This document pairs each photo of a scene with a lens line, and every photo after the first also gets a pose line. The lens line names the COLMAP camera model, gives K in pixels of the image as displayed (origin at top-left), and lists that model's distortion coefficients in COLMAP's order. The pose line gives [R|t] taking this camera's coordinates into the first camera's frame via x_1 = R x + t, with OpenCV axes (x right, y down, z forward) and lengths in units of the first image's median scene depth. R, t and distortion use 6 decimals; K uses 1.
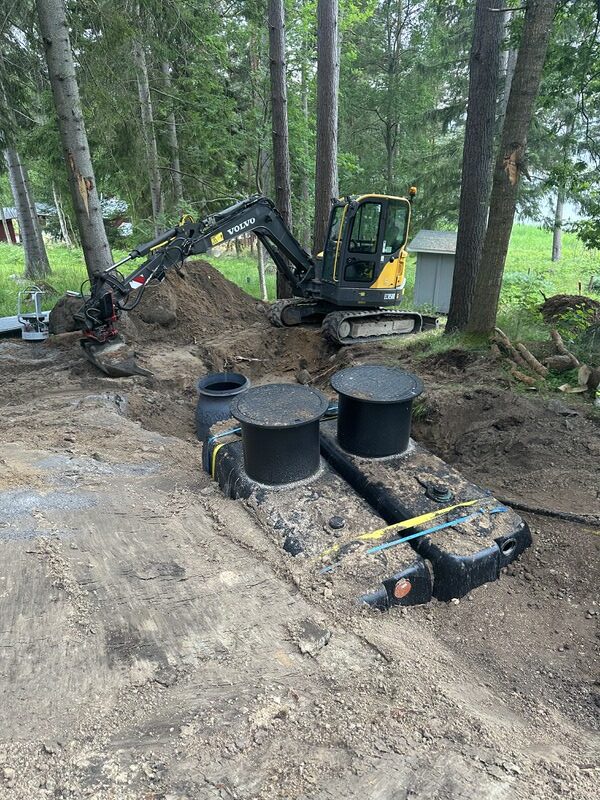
lens RADIAL K [[574.0, 0, 300.0], [0, 574.0, 400.0], [0, 0, 1]] dist [0.063197, -0.091308]
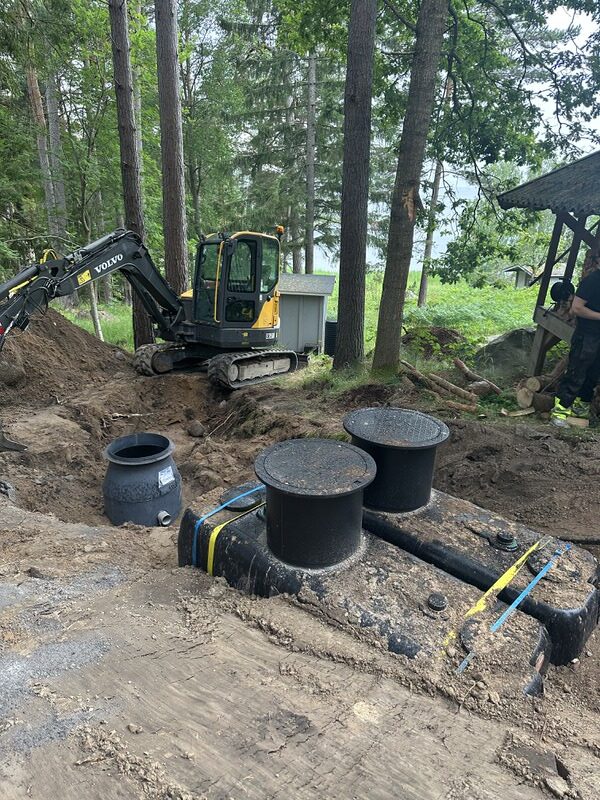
lens RADIAL K [[560.1, 0, 300.0], [0, 560.1, 400.0], [0, 0, 1]] dist [0.161627, -0.328511]
pose [[0.925521, -0.093413, 0.366994, -0.169709], [0.118162, 0.991951, -0.045506, -0.026161], [-0.359790, 0.085482, 0.929109, 0.123704]]
